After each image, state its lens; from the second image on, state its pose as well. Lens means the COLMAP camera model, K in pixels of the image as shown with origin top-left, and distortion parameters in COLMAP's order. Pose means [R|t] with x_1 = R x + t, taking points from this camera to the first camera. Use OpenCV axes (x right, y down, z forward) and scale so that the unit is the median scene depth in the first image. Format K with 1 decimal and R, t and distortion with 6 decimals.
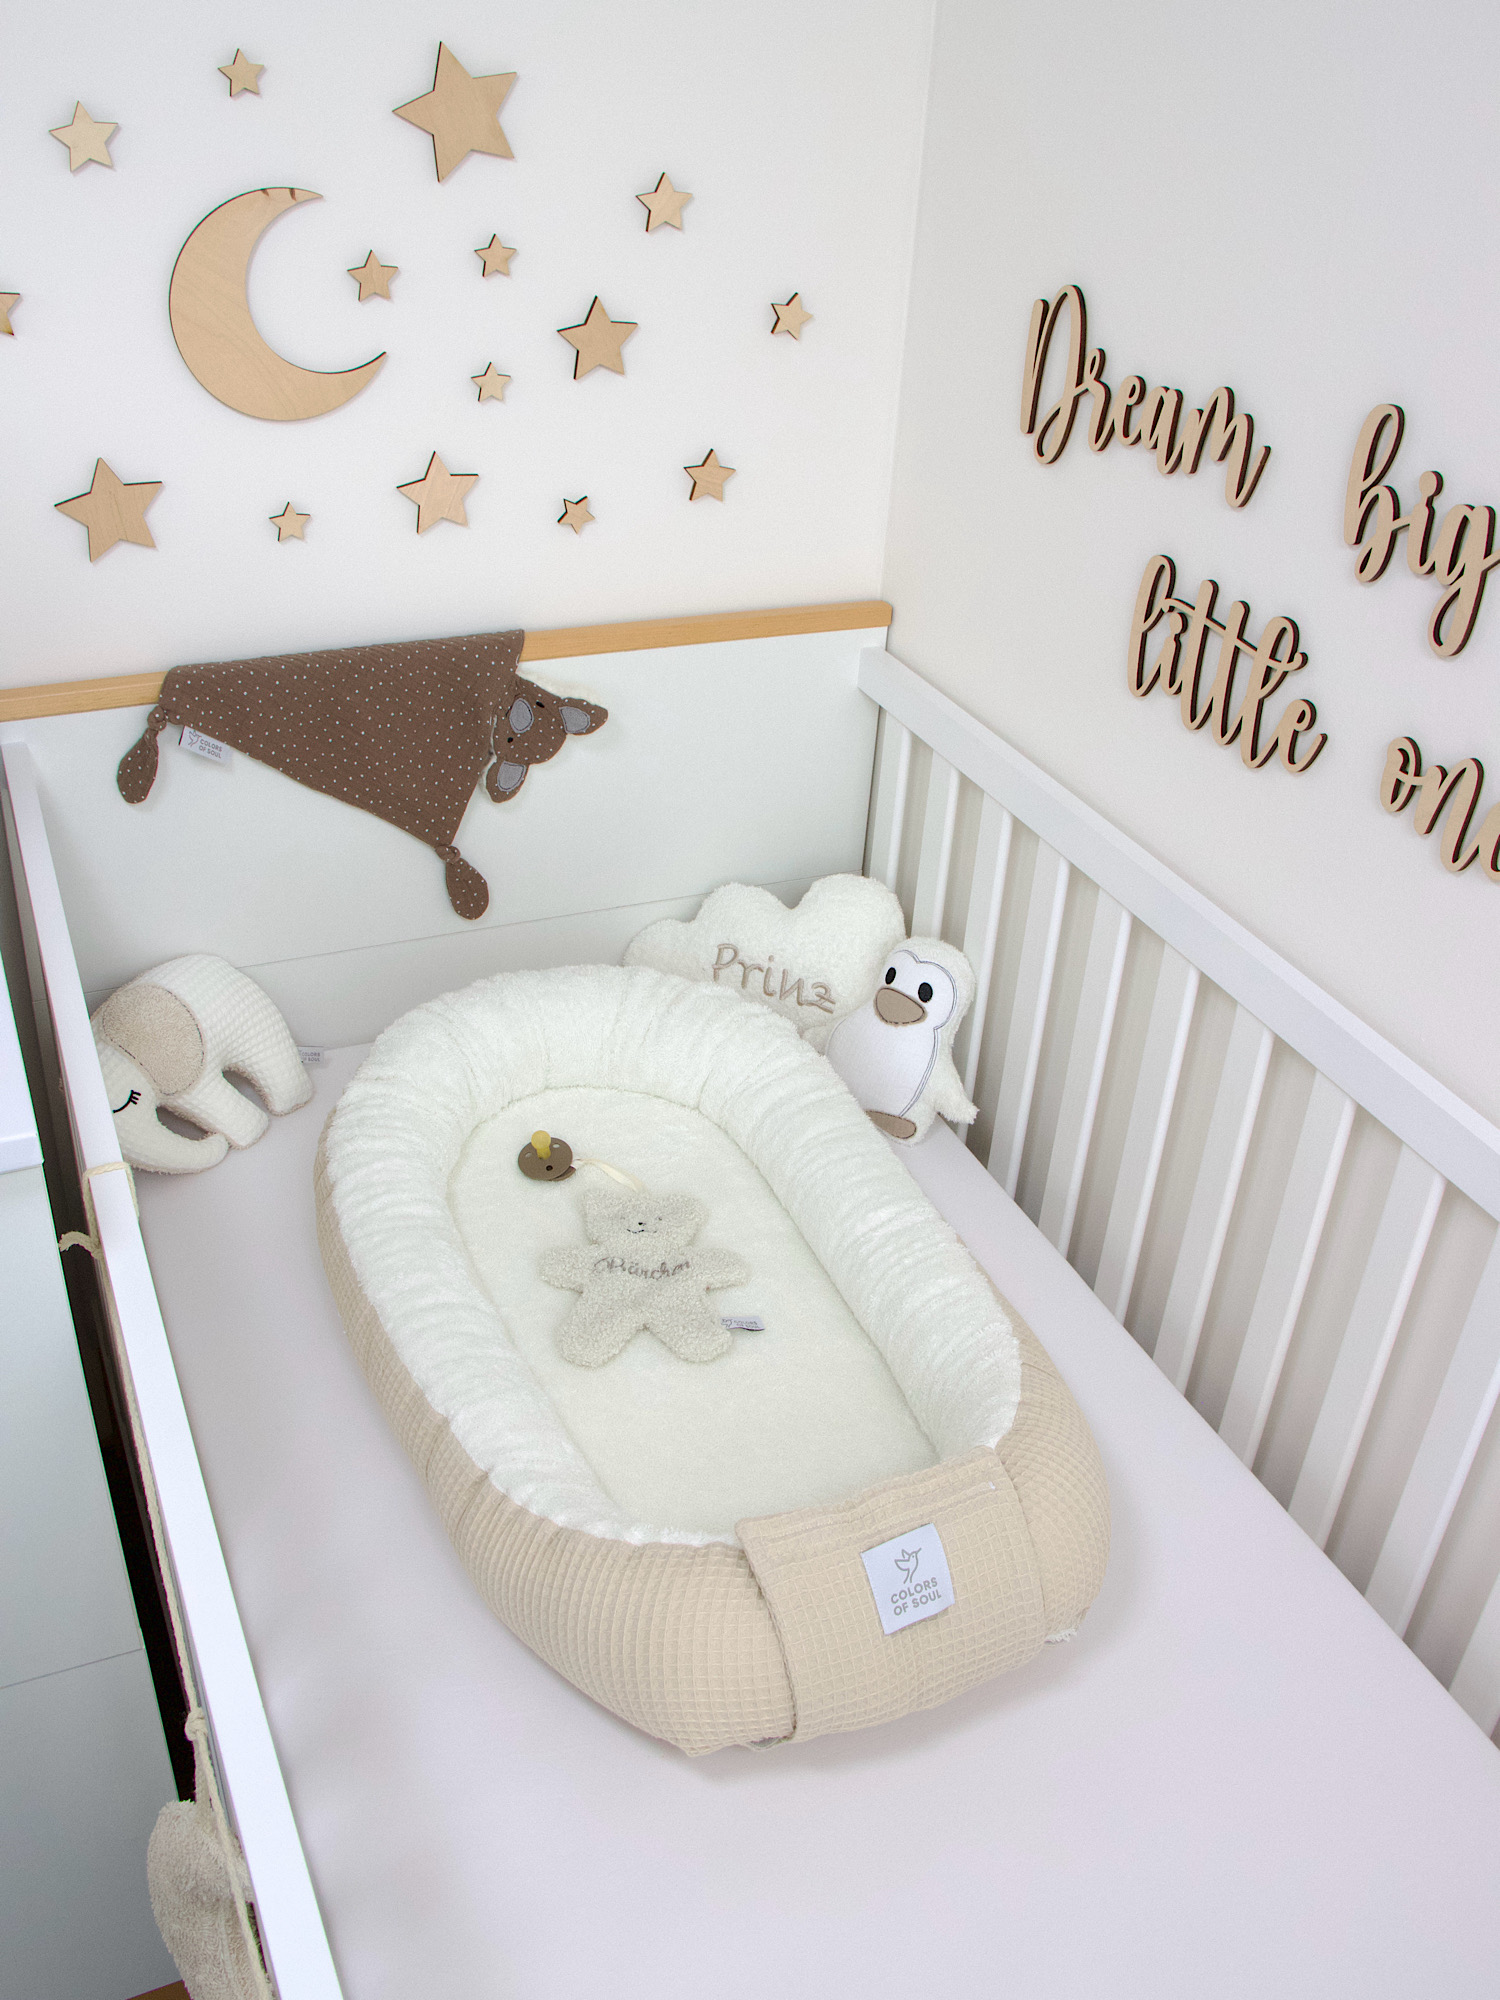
lens RADIAL K [[1859.4, 0, 744.0], [0, 1859.4, 1012.1], [0, 0, 1]] dist [-0.191194, 0.177787]
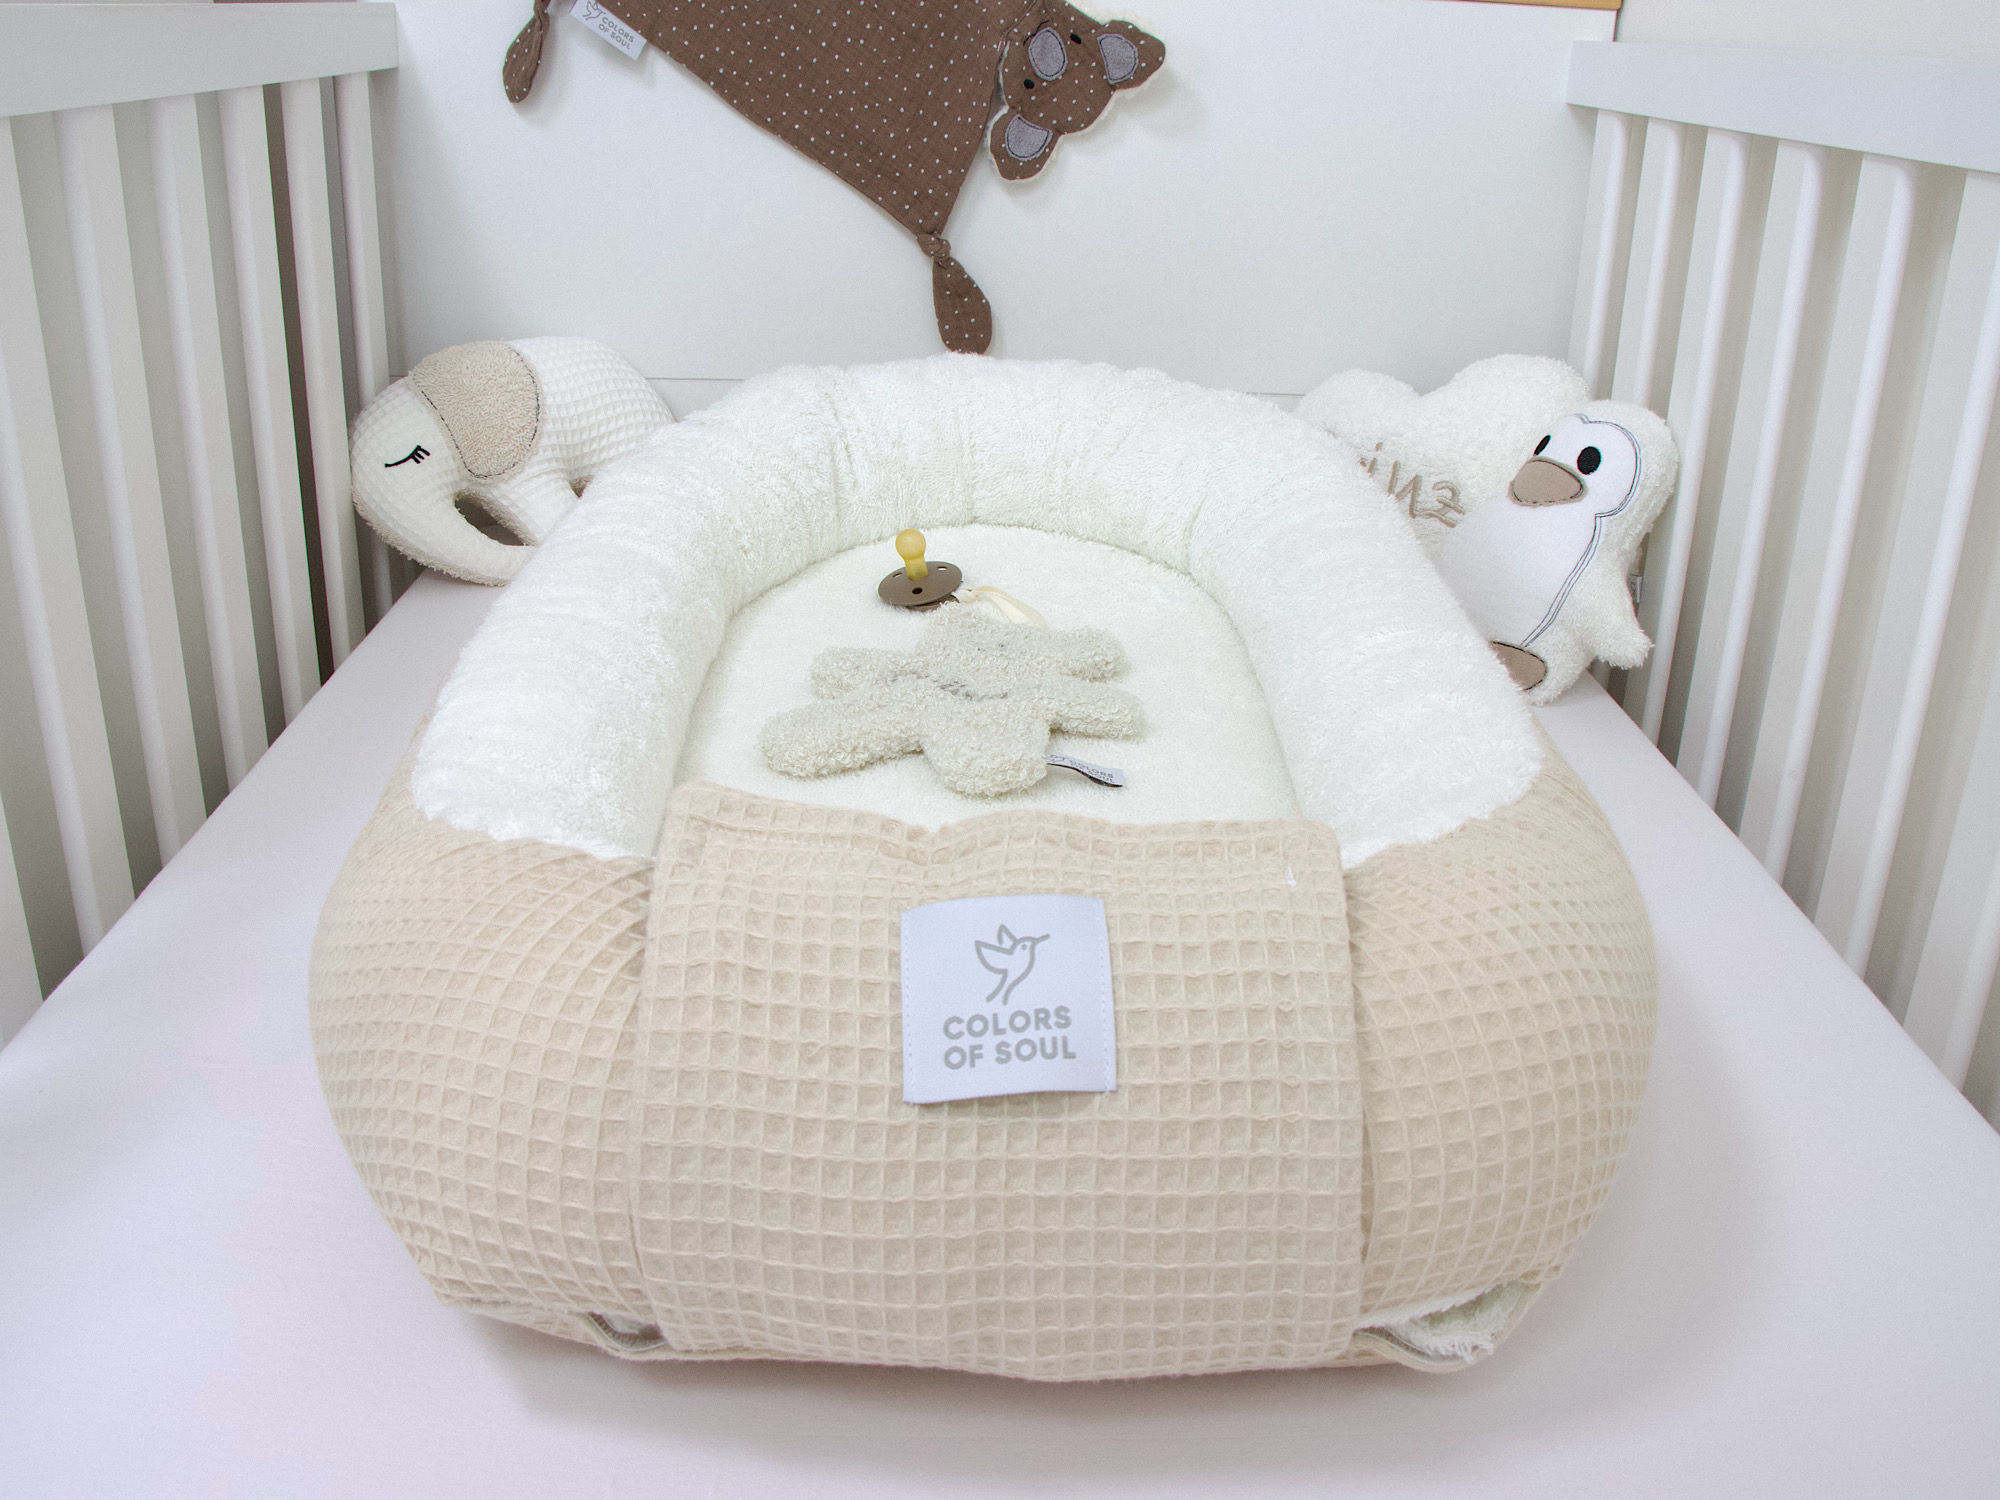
lens RADIAL K [[1819.6, 0, 1000.0], [0, 1819.6, 750.0], [0, 0, 1]] dist [-0.183636, 0.138629]
pose [[0.922080, 0.116027, -0.369197, 0.152533], [-0.181345, 0.972318, -0.147346, 0.214373], [0.341881, 0.202817, 0.917596, 0.424657]]
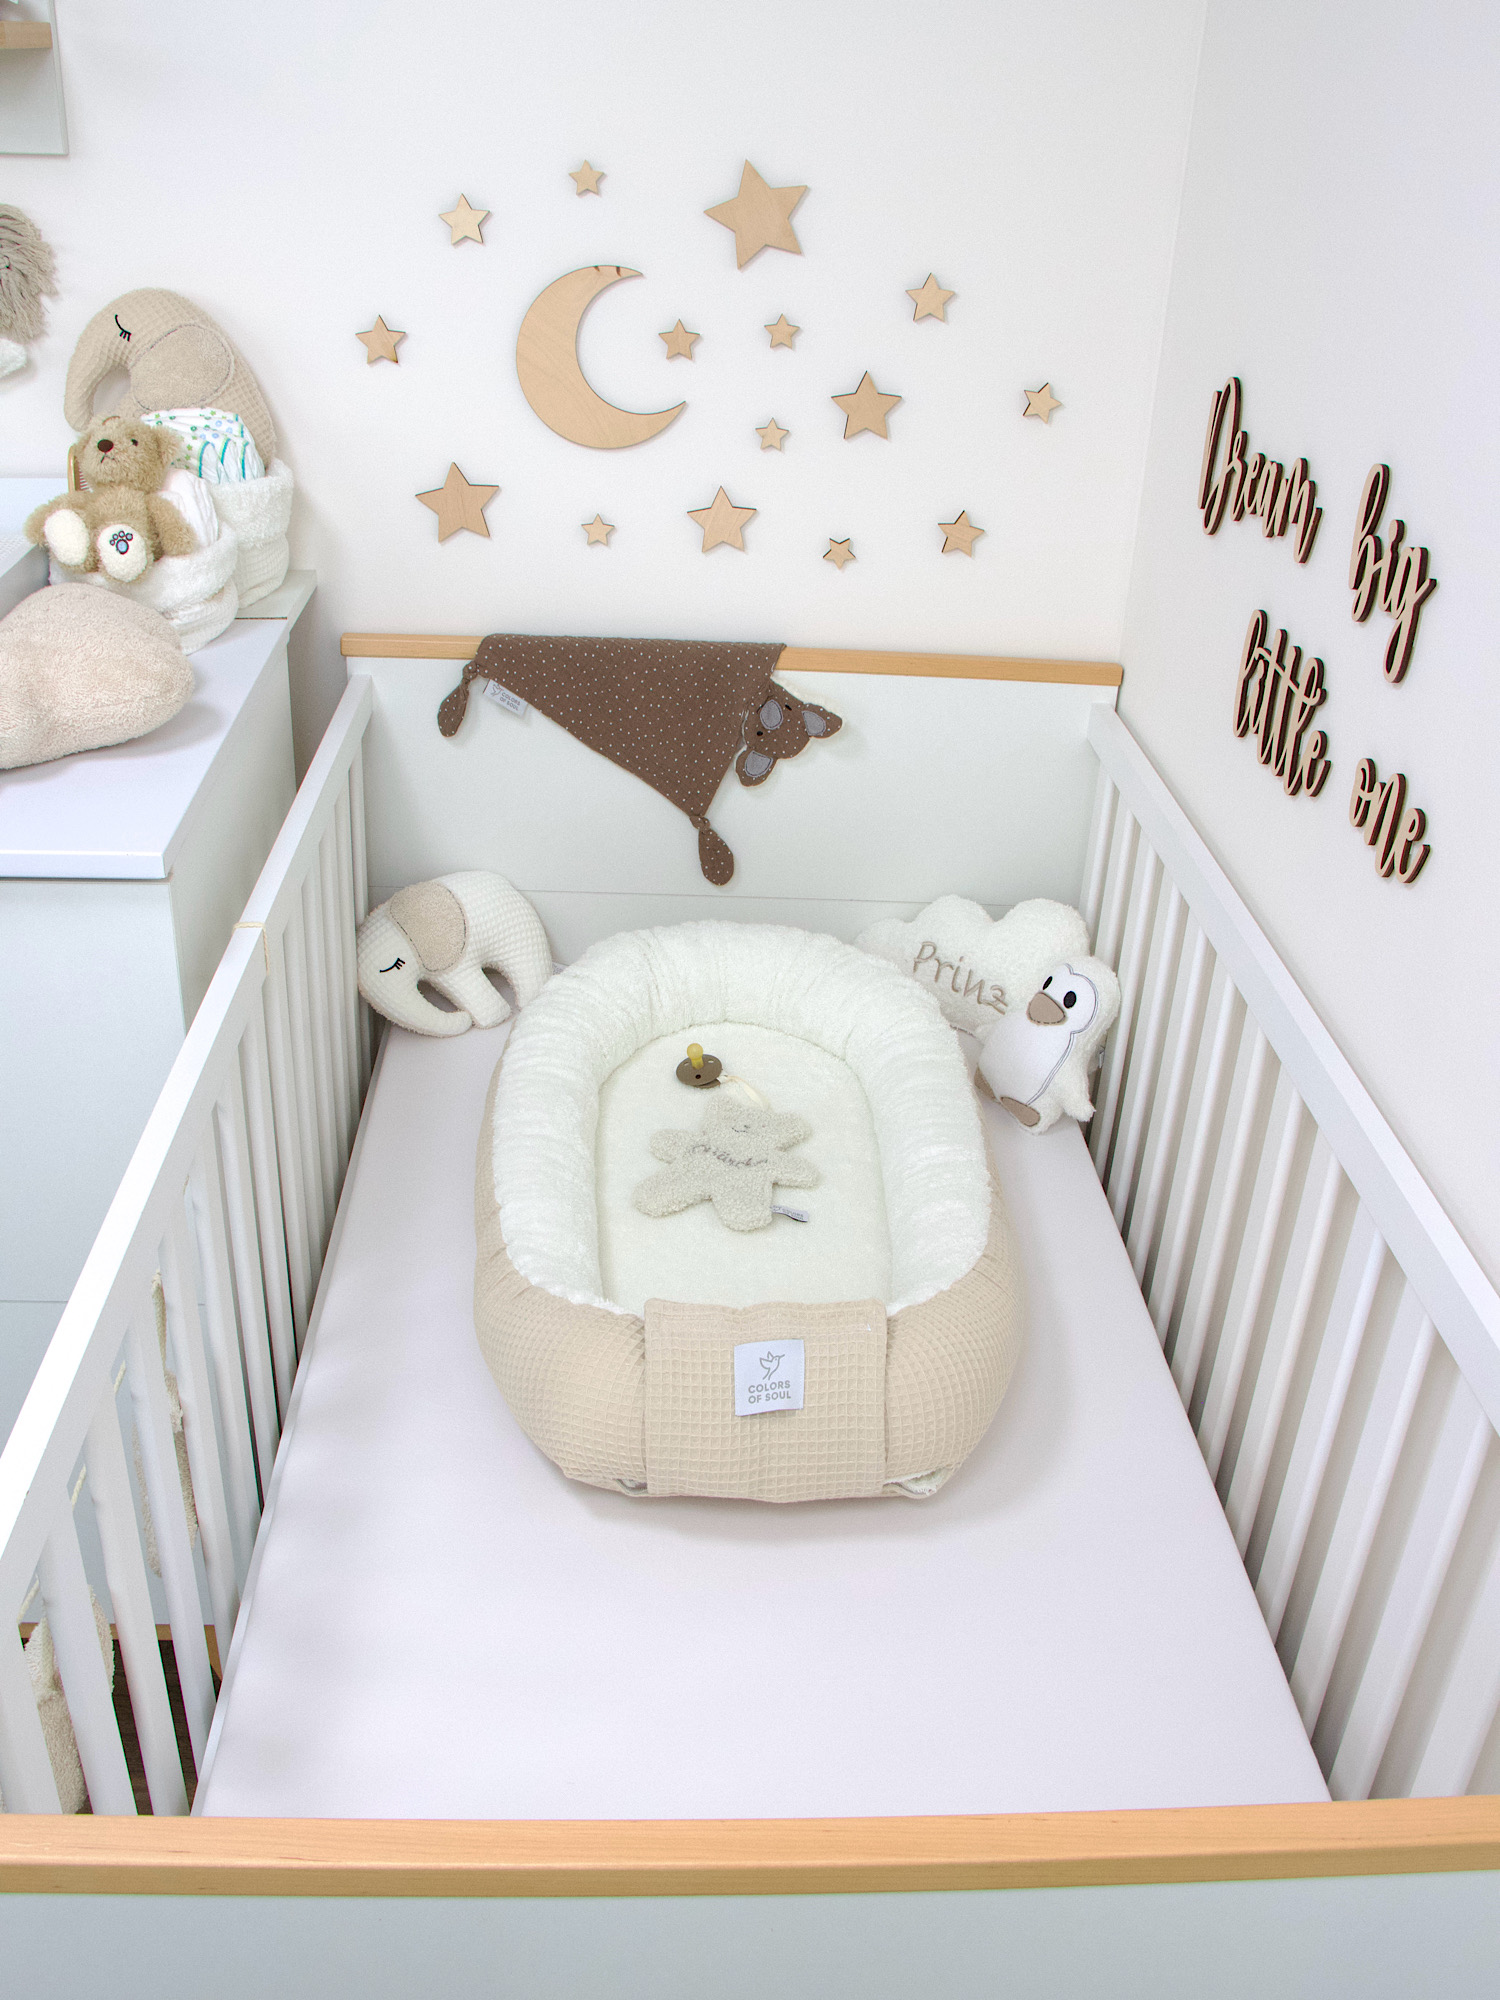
lens RADIAL K [[1859.4, 0, 744.0], [0, 1859.4, 1012.1], [0, 0, 1]] dist [-0.191194, 0.177787]
pose [[0.932286, 0.161999, -0.323418, 0.286566], [-0.189240, 0.980422, -0.054414, 0.098114], [0.308271, 0.111933, 0.944690, -0.113824]]
